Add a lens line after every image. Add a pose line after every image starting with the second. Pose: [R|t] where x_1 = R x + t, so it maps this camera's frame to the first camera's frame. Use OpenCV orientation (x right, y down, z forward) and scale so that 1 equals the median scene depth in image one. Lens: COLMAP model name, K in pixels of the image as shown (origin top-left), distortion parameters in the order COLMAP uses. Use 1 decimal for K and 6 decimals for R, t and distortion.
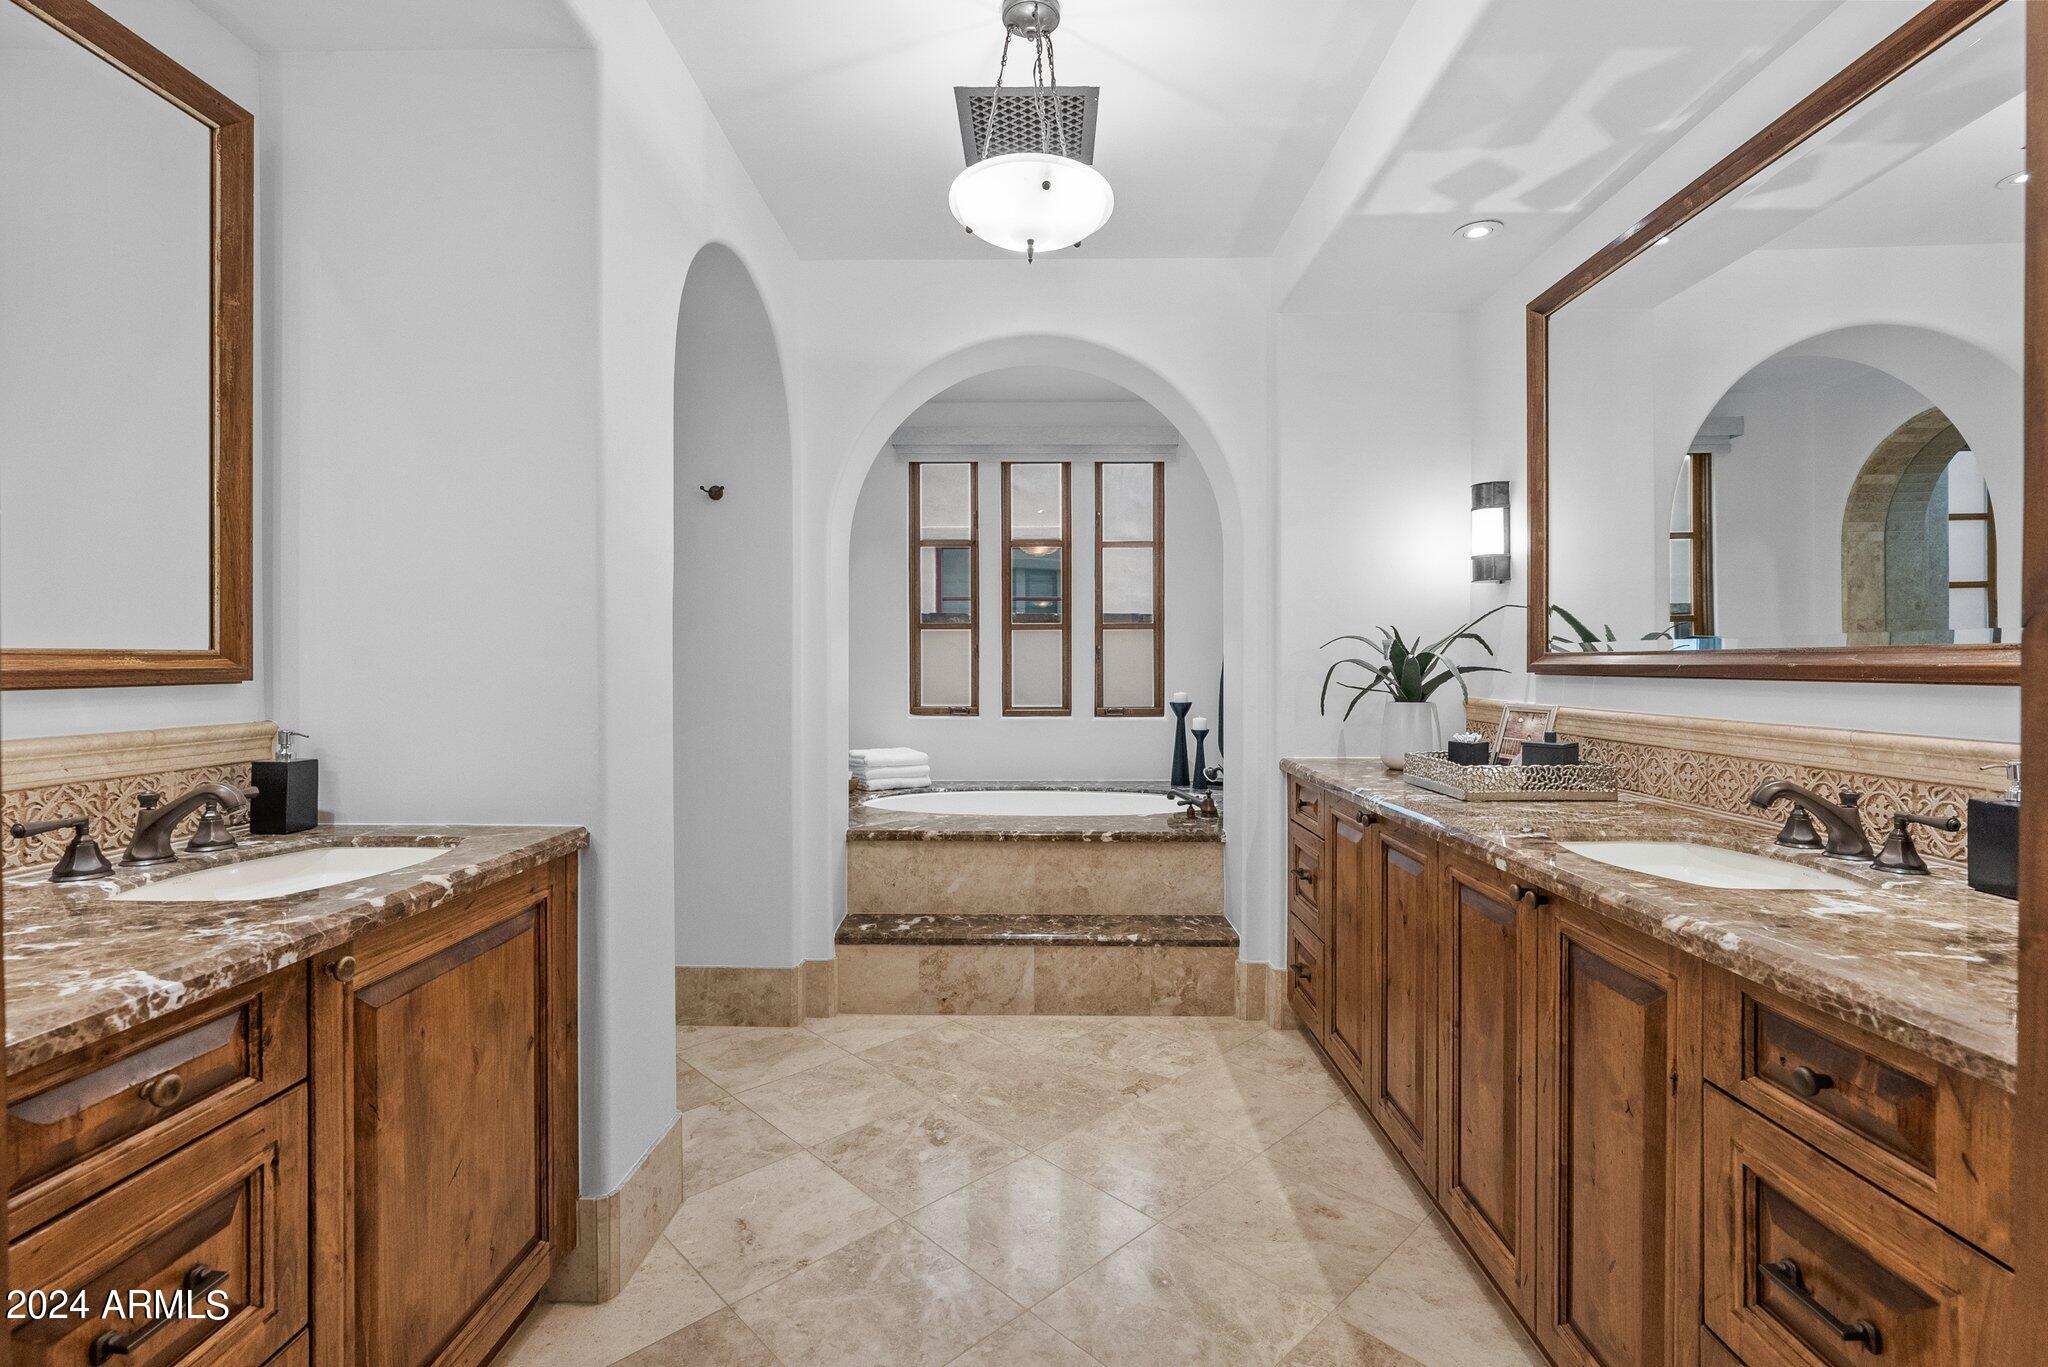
lens RADIAL K [[941.5, 0, 1024.0], [0, 941.5, 683.5], [0, 0, 1]] dist [-0.000207, -0.000086]
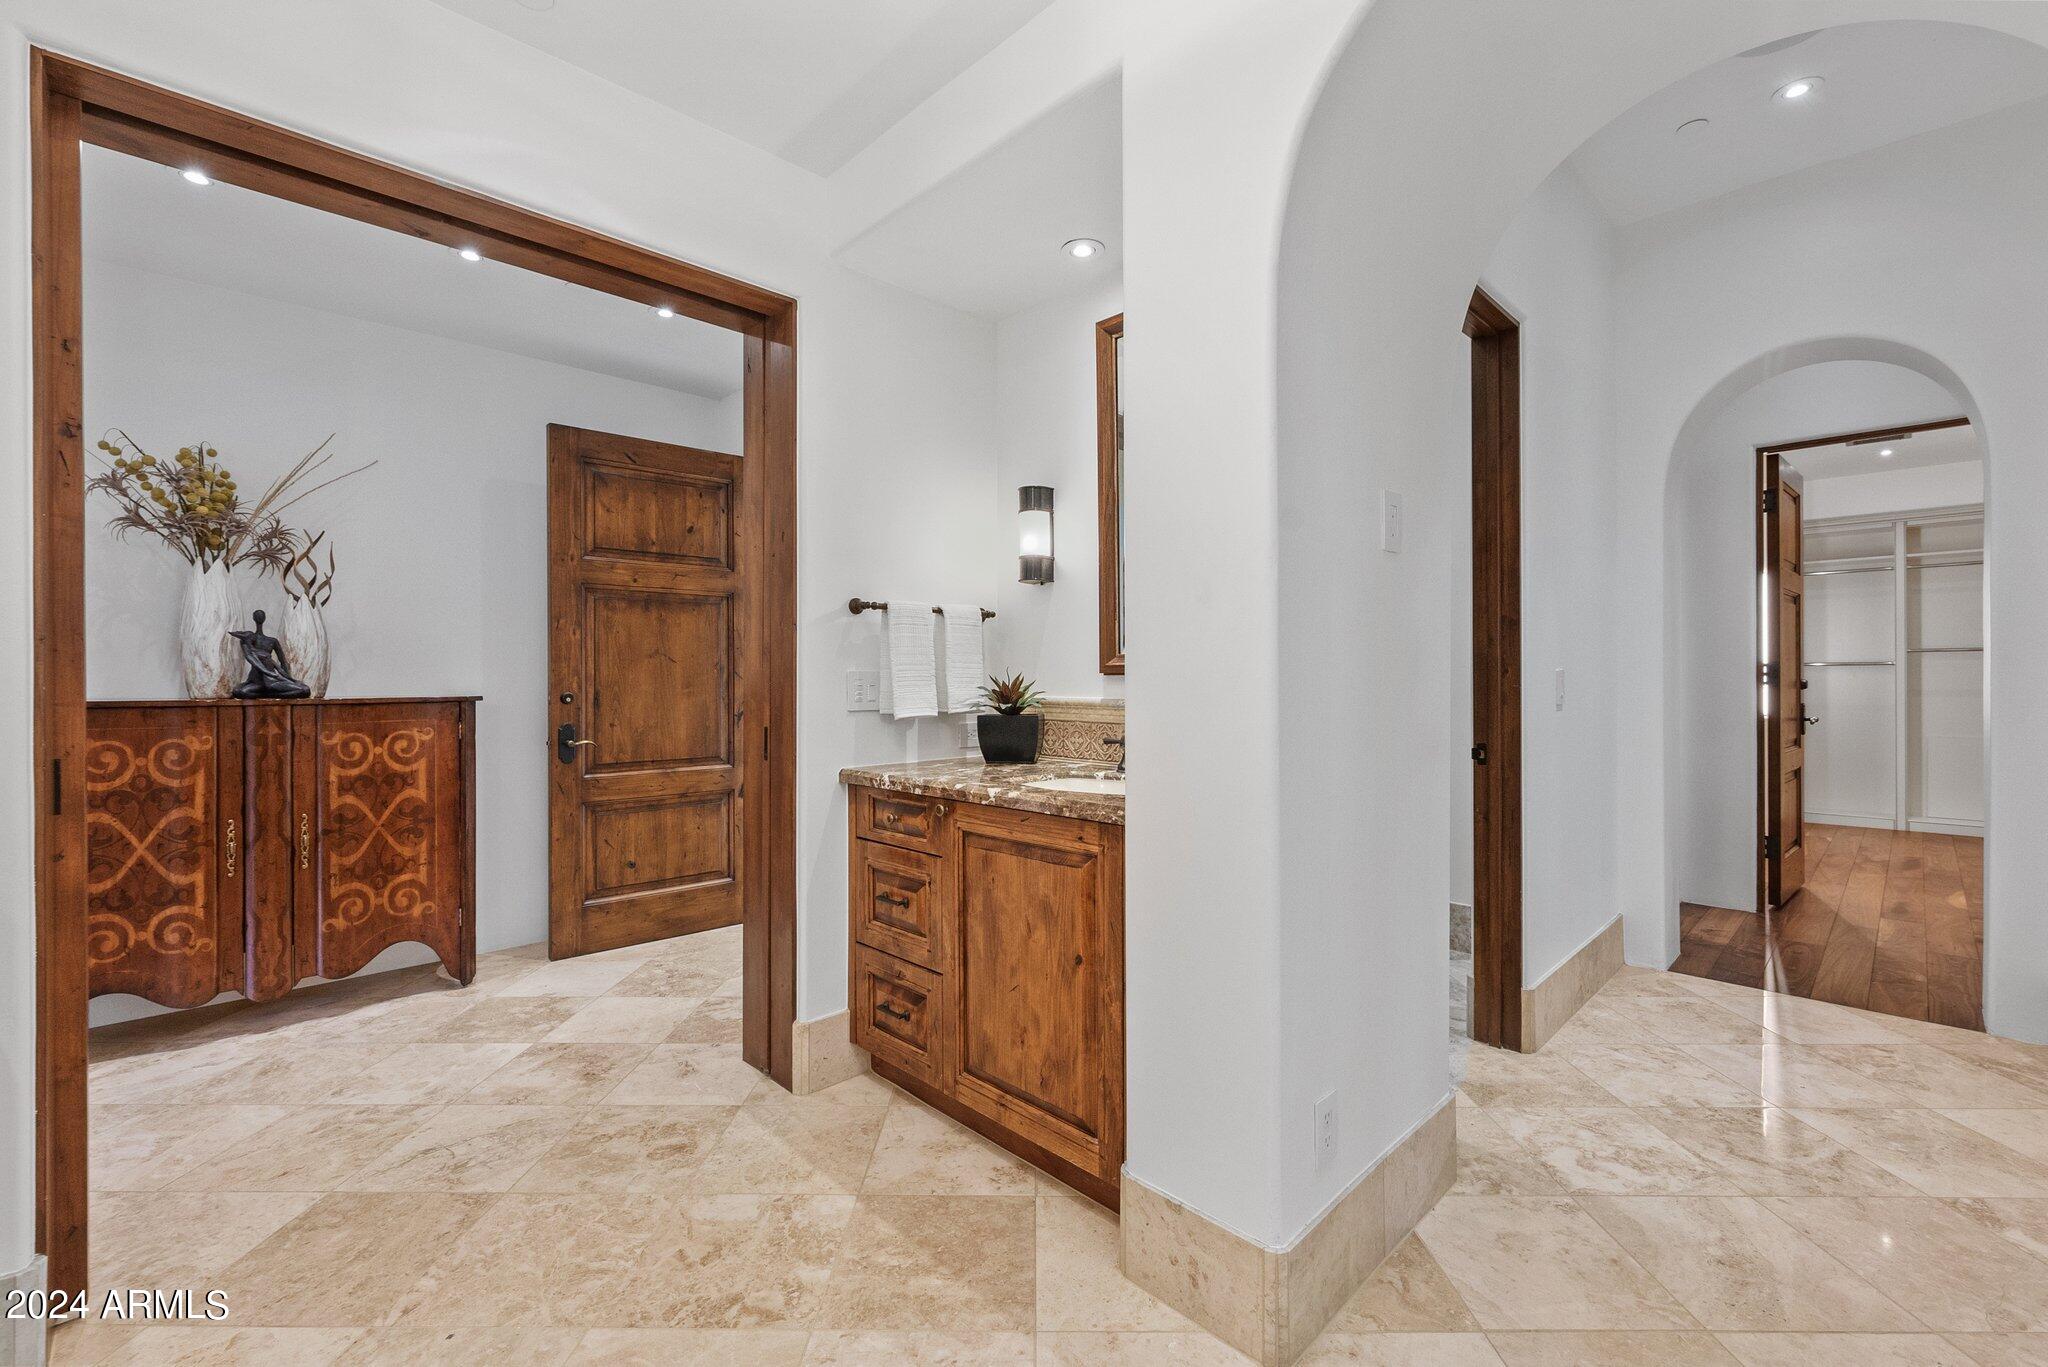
lens RADIAL K [[860.7, 0, 1024.0], [0, 860.7, 683.5], [0, 0, 1]] dist [-0.000171, -0.000011]
pose [[-0.707675, 0.002079, -0.706535, 0.414209], [-0.013350, 0.999778, 0.016314, -0.003118], [0.706412, 0.020977, -0.707490, 2.179481]]
